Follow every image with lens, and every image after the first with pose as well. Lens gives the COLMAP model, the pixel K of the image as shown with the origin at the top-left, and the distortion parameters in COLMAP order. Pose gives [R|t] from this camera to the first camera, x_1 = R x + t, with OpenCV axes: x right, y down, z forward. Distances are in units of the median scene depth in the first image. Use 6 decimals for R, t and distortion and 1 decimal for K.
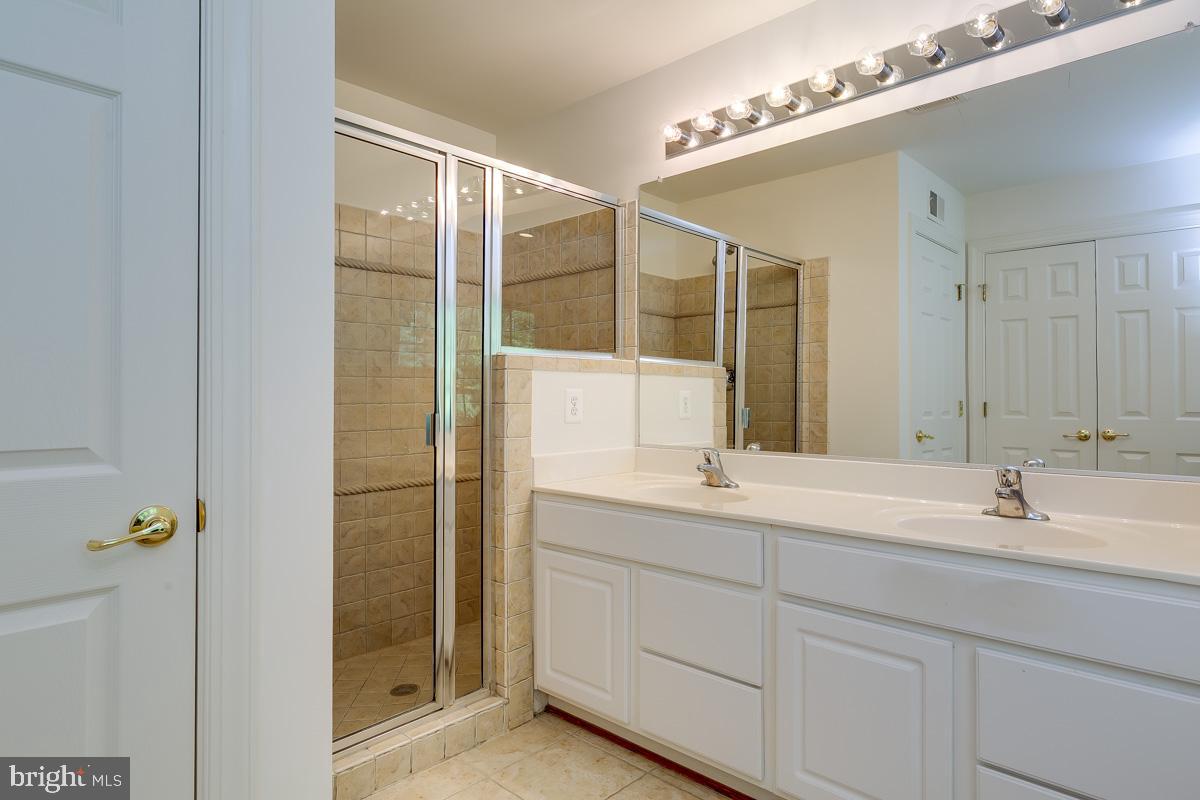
lens RADIAL K [[667.2, 0, 624.6], [0, 667.2, 390.2], [0, 0, 1]] dist [0.002792, 0.000432]
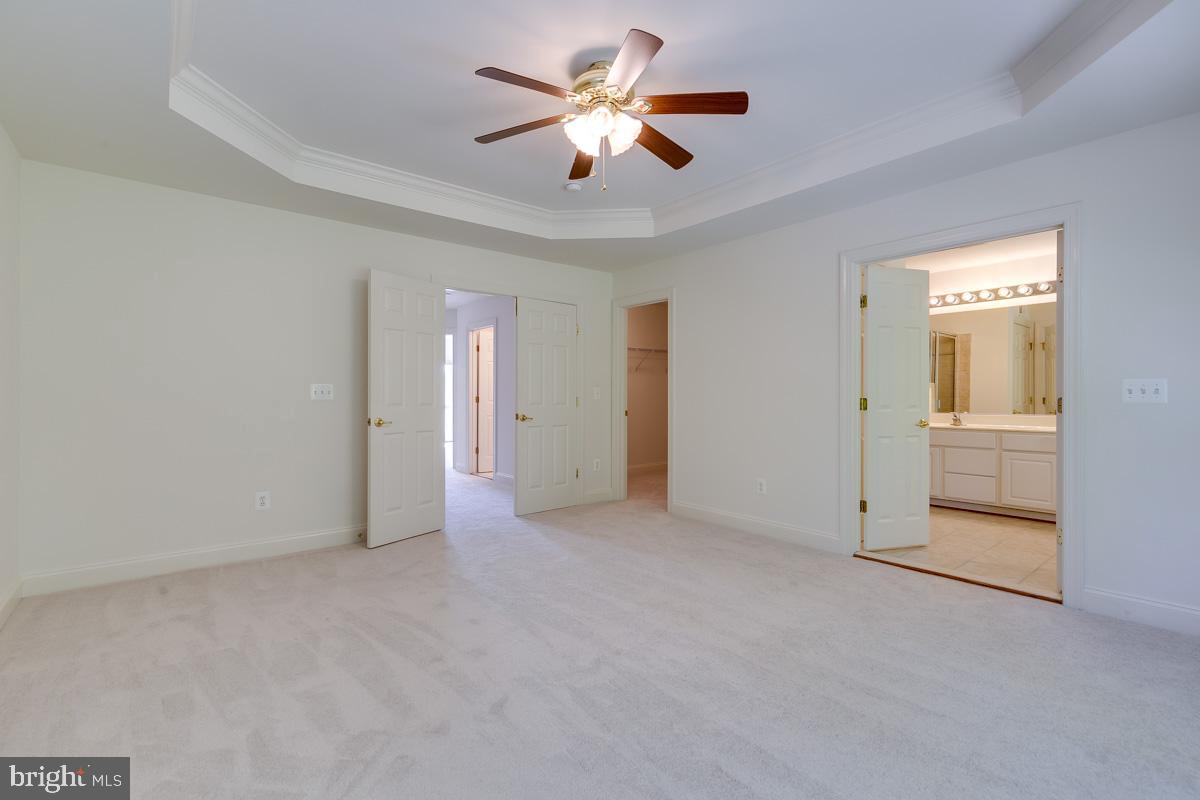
lens RADIAL K [[534.9, 0, 599.4], [0, 534.9, 403.9], [0, 0, 1]] dist [0.000926, -0.000085]
pose [[0.990522, 0.003793, -0.137305, -1.403614], [-0.000667, 0.999740, 0.022812, -0.004414], [0.137356, -0.022504, 0.990266, -1.974714]]
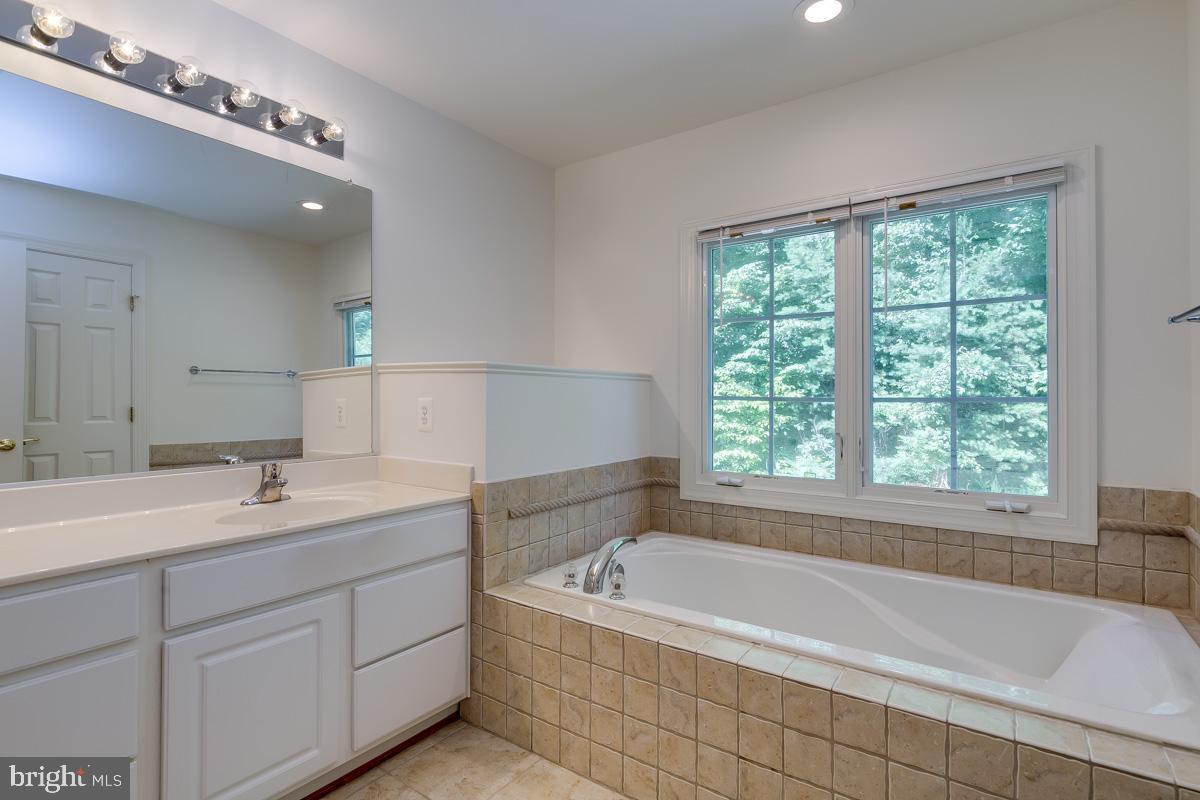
lens RADIAL K [[594.0, 0, 600.0], [0, 594.0, 400.0], [0, 0, 1]] dist [0.000189, -0.000116]
pose [[-0.109663, -0.004593, 0.993958, -0.571571], [-0.005564, 0.999976, 0.004007, -0.009780], [-0.993953, -0.005091, -0.109686, 0.478817]]
